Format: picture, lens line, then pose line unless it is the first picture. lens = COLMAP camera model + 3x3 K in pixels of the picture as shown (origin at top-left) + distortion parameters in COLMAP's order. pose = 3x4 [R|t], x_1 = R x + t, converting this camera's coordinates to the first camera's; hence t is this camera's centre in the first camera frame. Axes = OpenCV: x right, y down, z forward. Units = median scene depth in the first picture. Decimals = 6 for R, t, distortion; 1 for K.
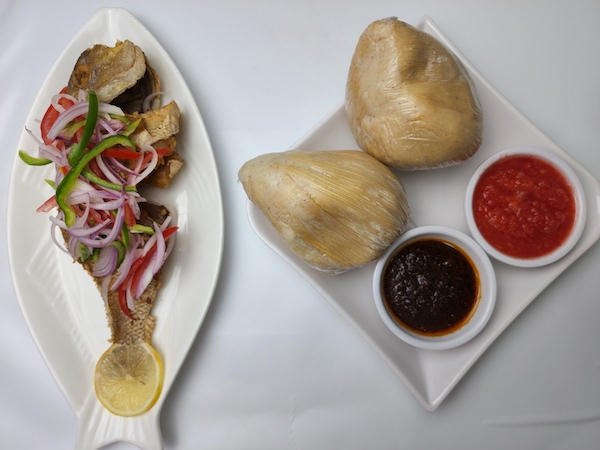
lens RADIAL K [[407.7, 0, 298.5], [0, 407.7, 221.6], [0, 0, 1]] dist [-0.004132, -0.001809]
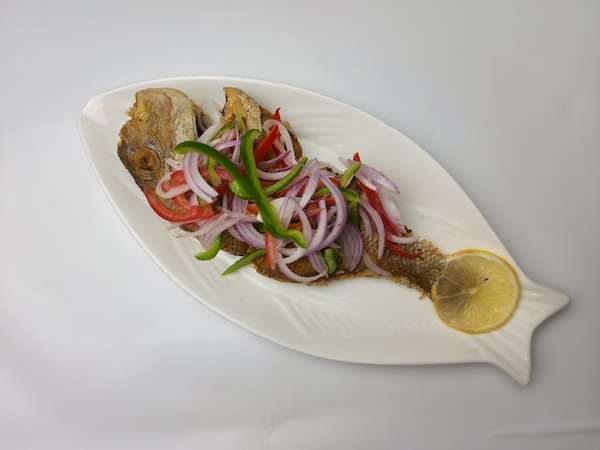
lens RADIAL K [[407.7, 0, 298.5], [0, 407.7, 221.6], [0, 0, 1]] dist [-0.004132, -0.001809]
pose [[0.498125, -0.866995, 0.013796, -0.500424], [0.866286, 0.498283, 0.035549, -0.052036], [-0.037695, -0.005757, 0.999273, 0.142476]]
